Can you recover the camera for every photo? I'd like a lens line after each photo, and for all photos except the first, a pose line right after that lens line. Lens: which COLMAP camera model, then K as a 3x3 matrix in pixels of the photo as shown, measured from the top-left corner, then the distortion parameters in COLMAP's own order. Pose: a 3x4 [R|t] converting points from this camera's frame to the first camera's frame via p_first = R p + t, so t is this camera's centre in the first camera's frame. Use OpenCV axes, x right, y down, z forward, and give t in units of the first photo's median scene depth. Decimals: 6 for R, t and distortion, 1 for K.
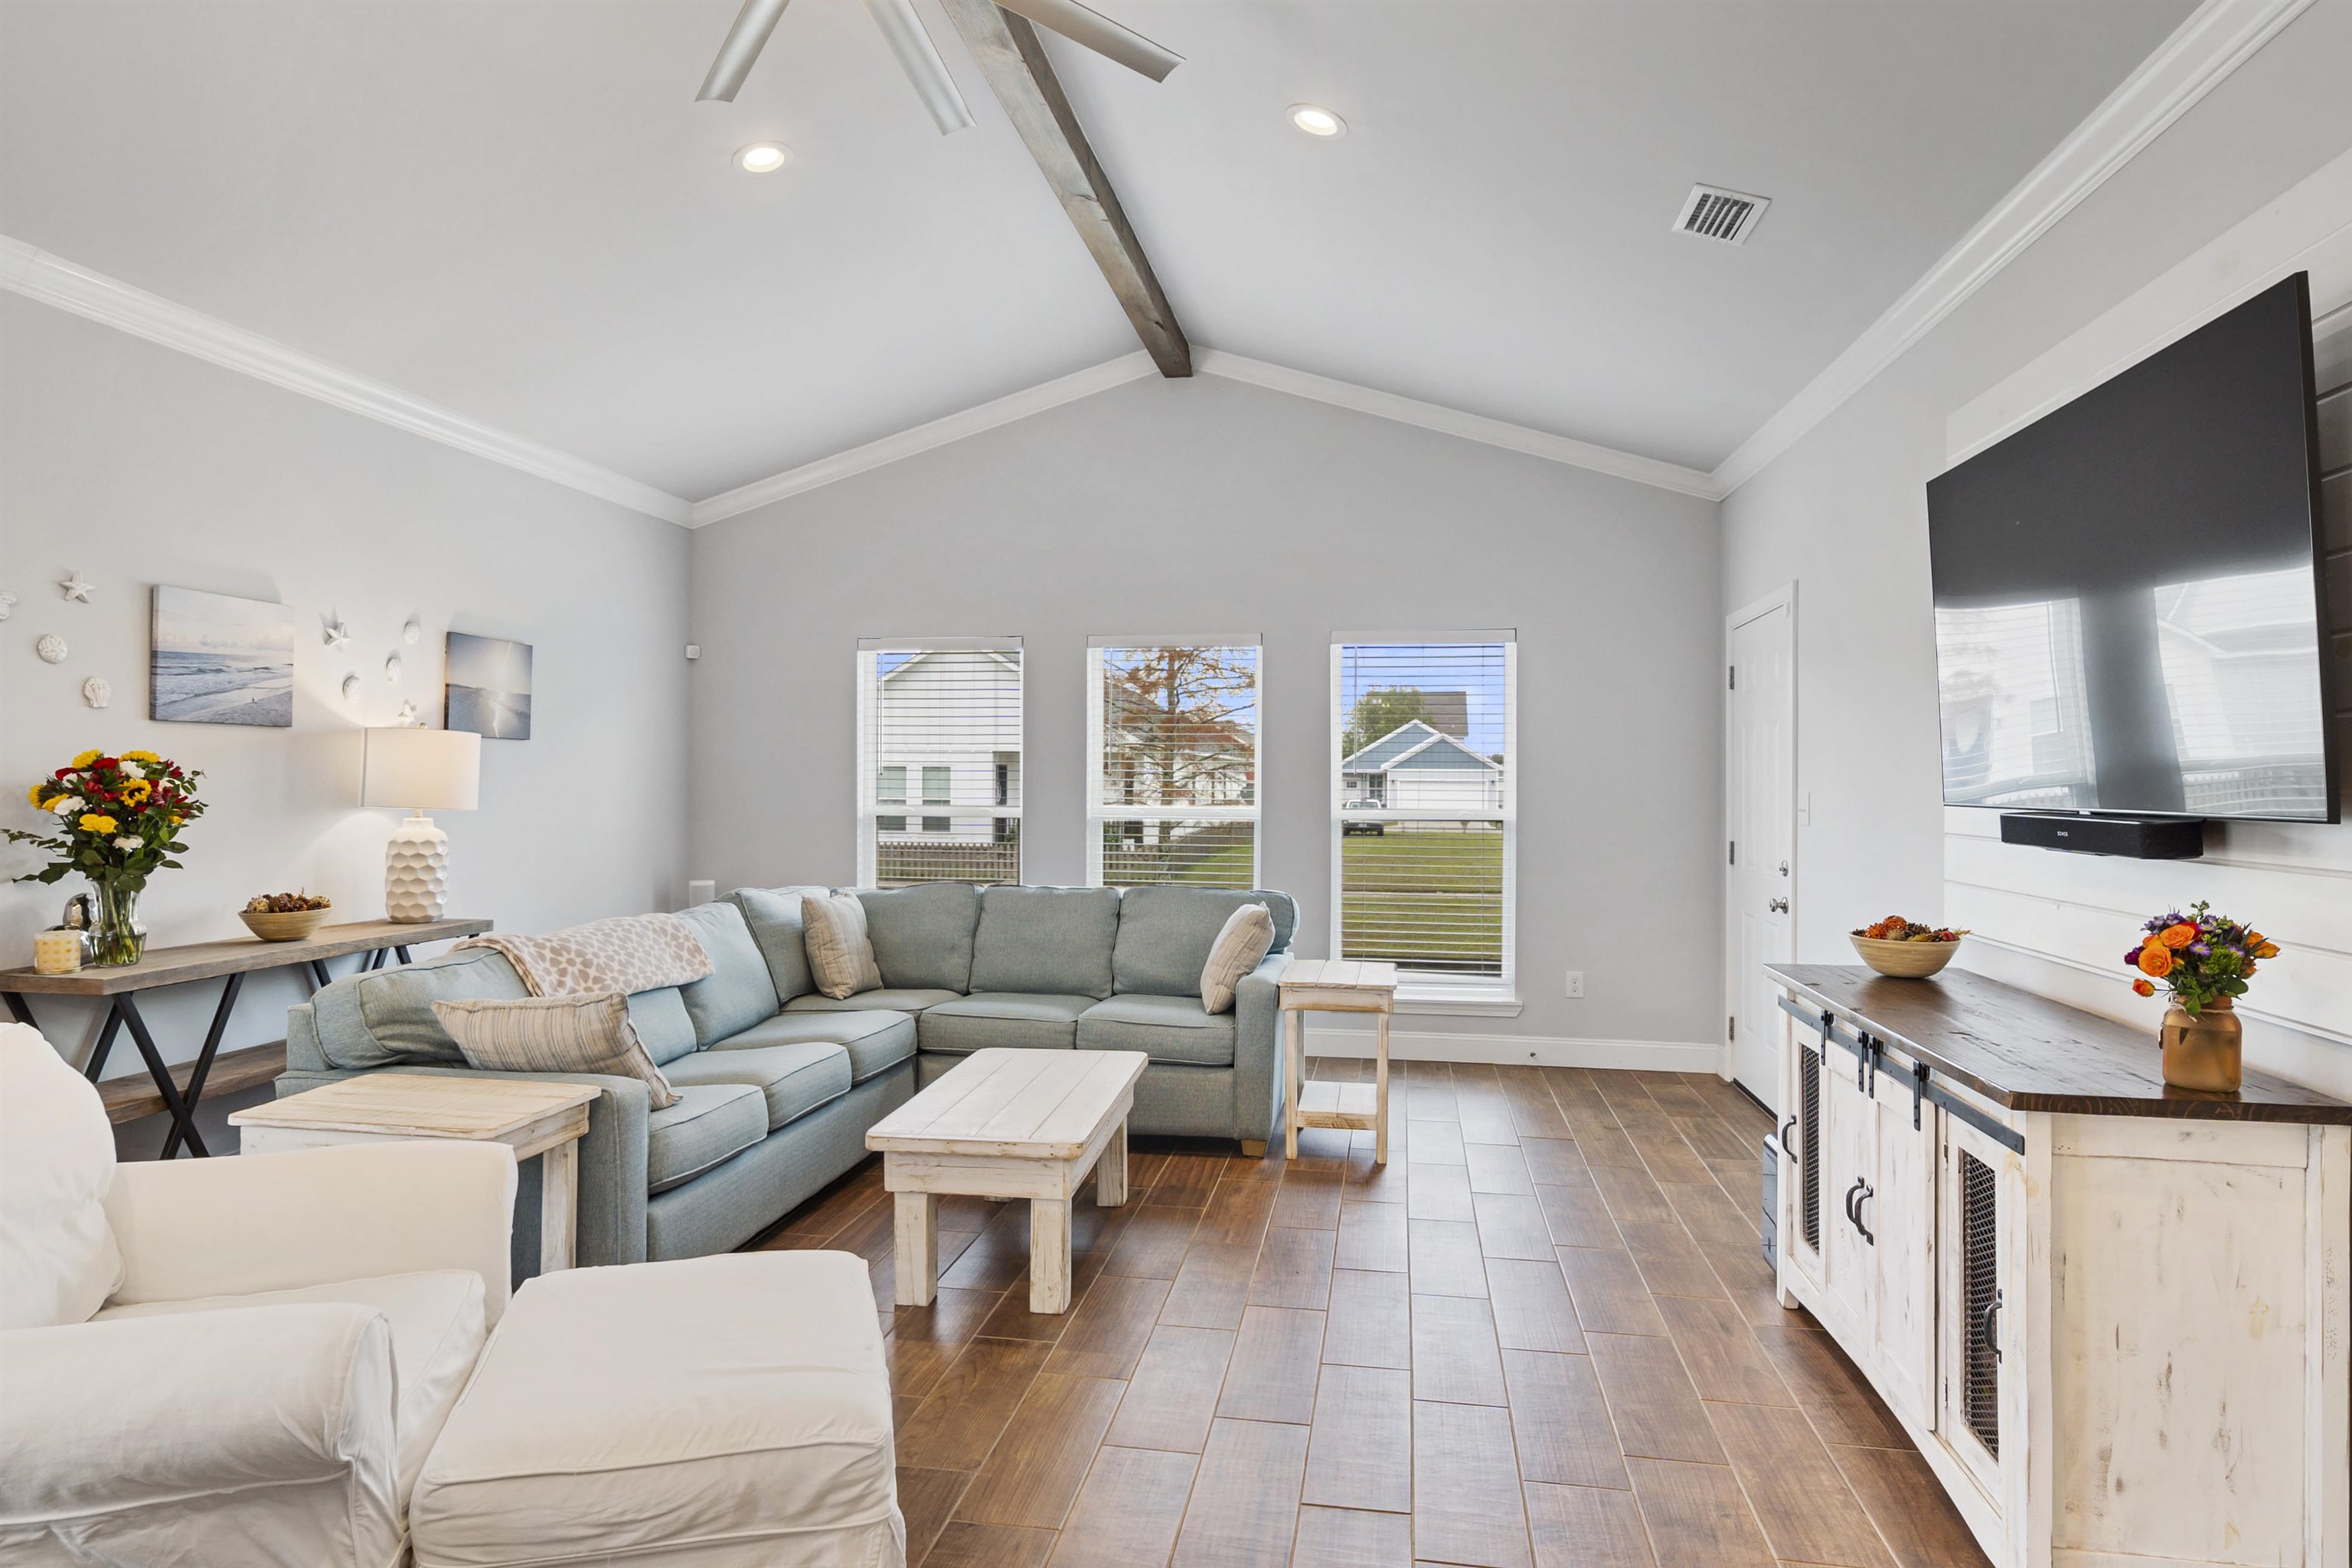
lens RADIAL K [[1346.3, 0, 1176.0], [0, 1346.3, 784.0], [0, 0, 1]] dist [-0.000647, -0.000345]
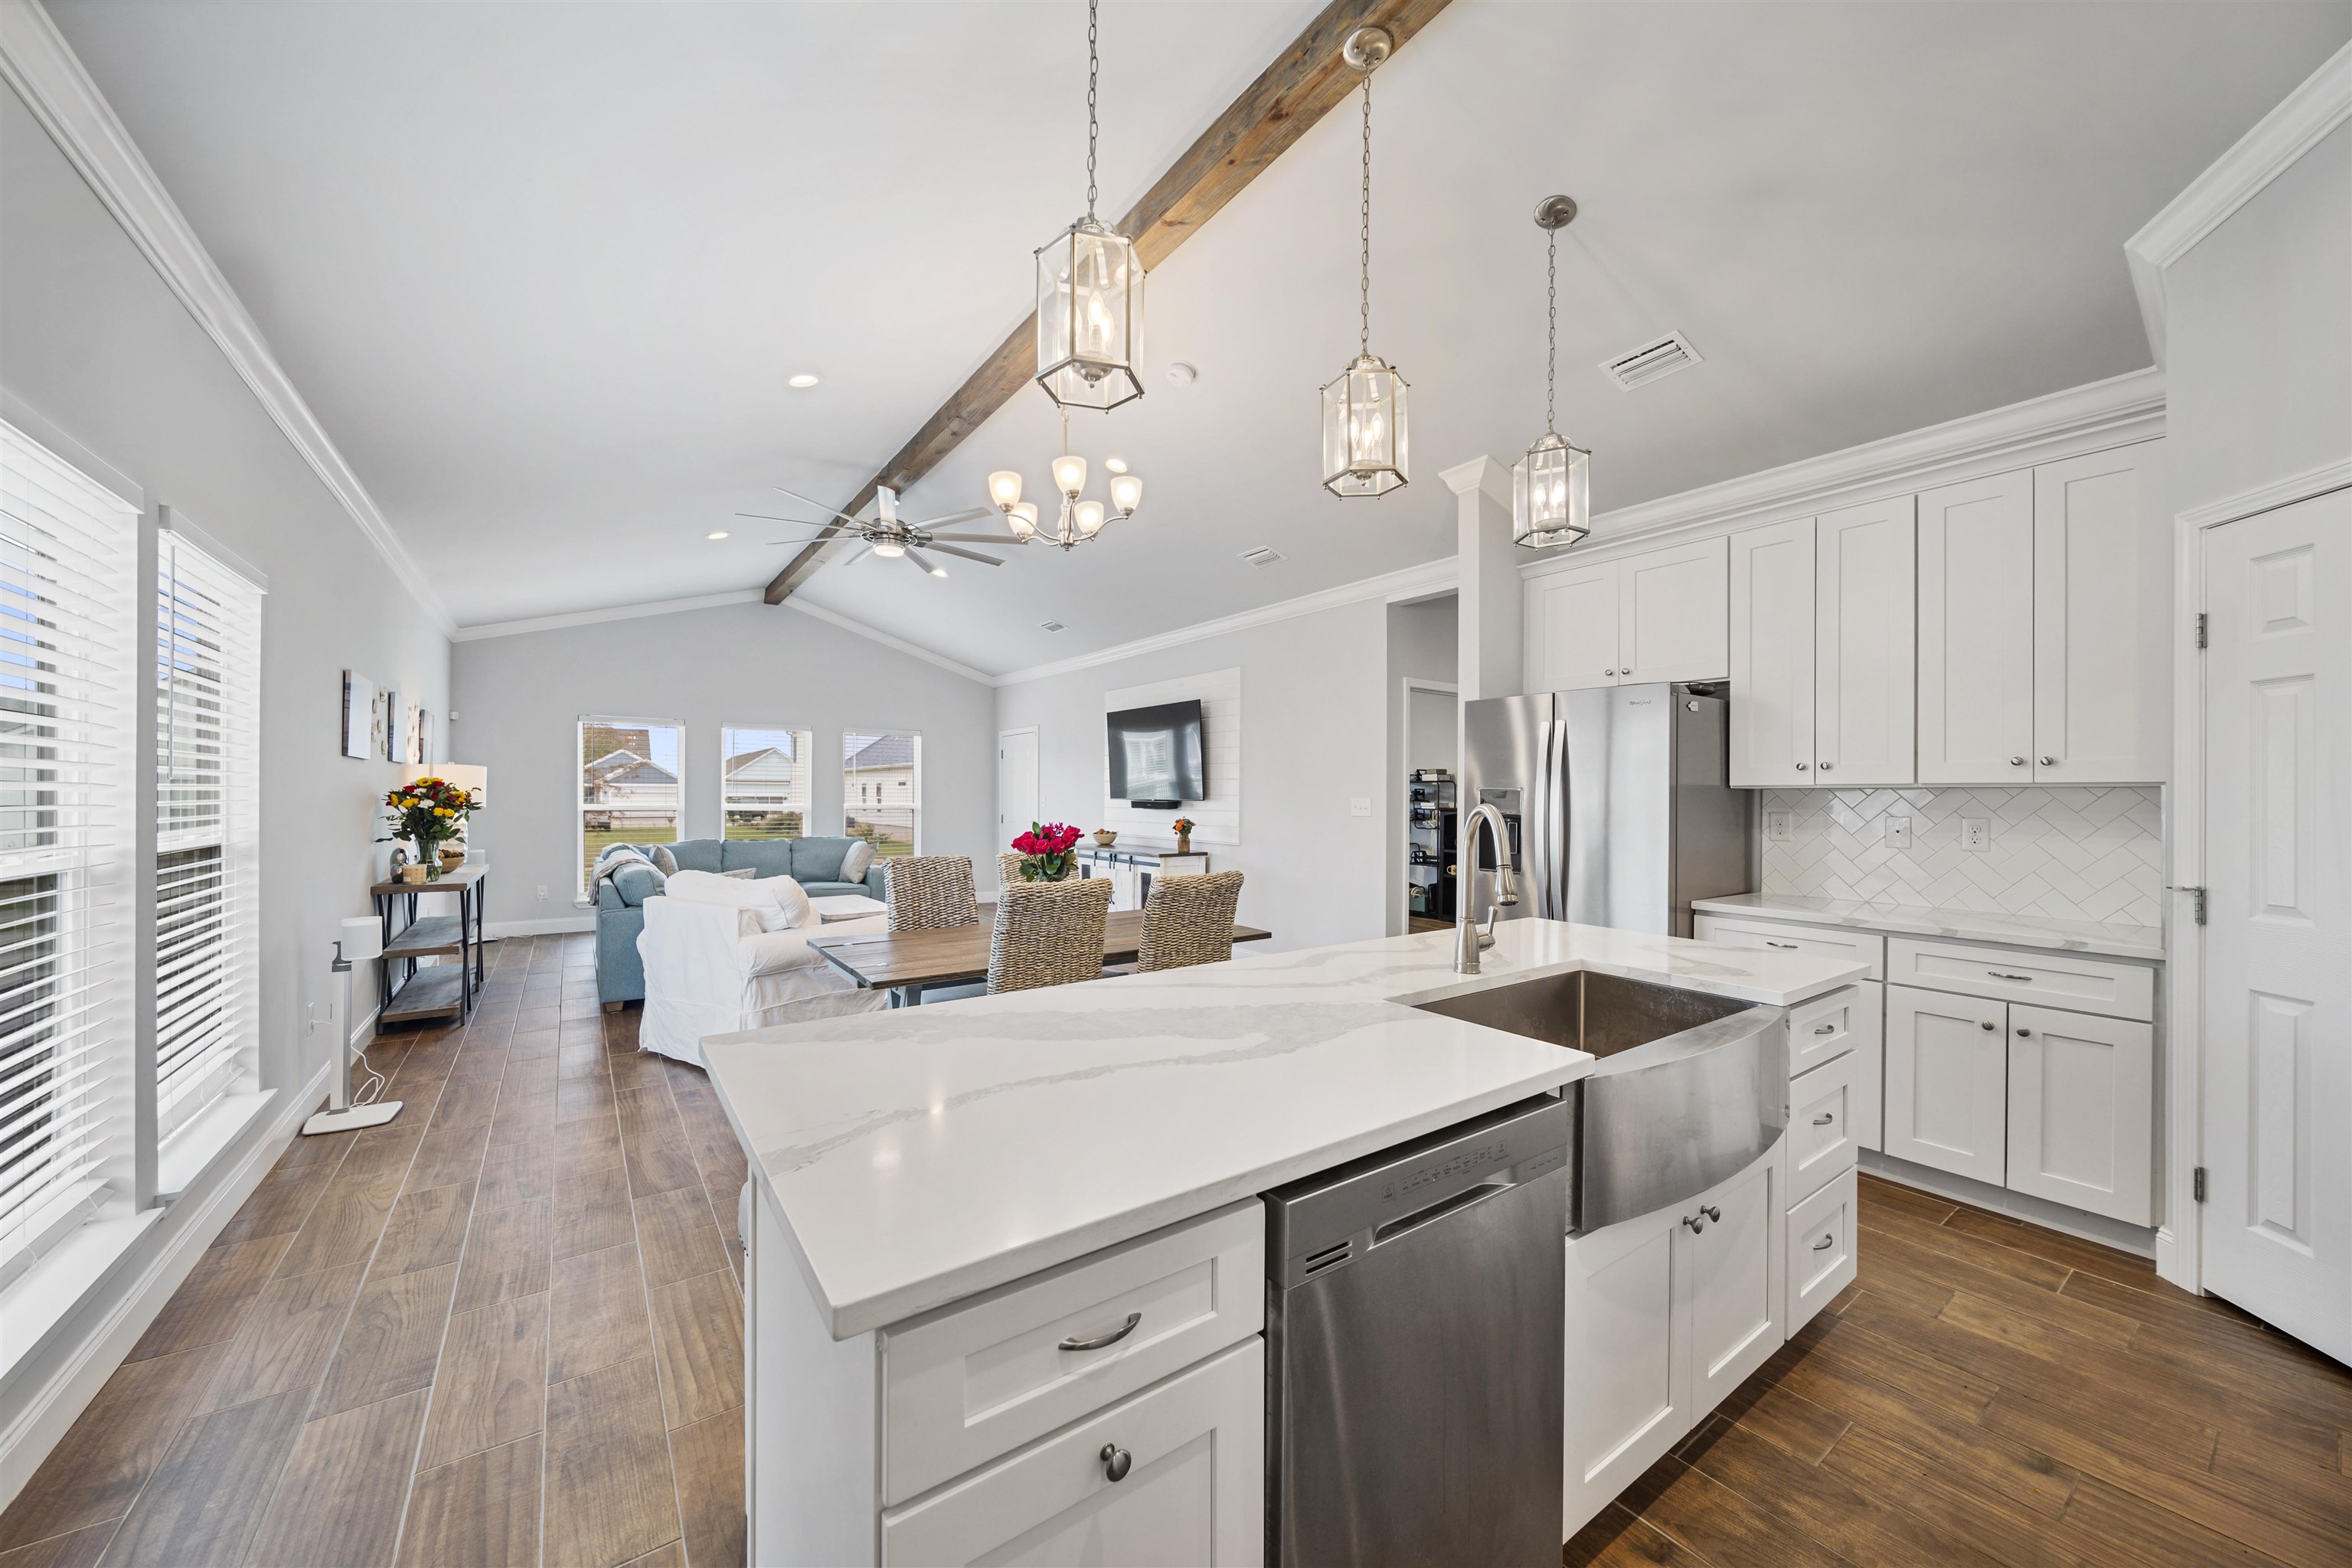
lens RADIAL K [[841.6, 0, 1169.8], [0, 841.6, 790.7], [0, 0, 1]] dist [-0.000481, 0.000000]
pose [[0.700988, 0.004491, 0.713159, -0.927190], [-0.002977, 0.999990, -0.003371, -0.000798], [-0.713167, 0.000240, 0.700994, -0.723289]]
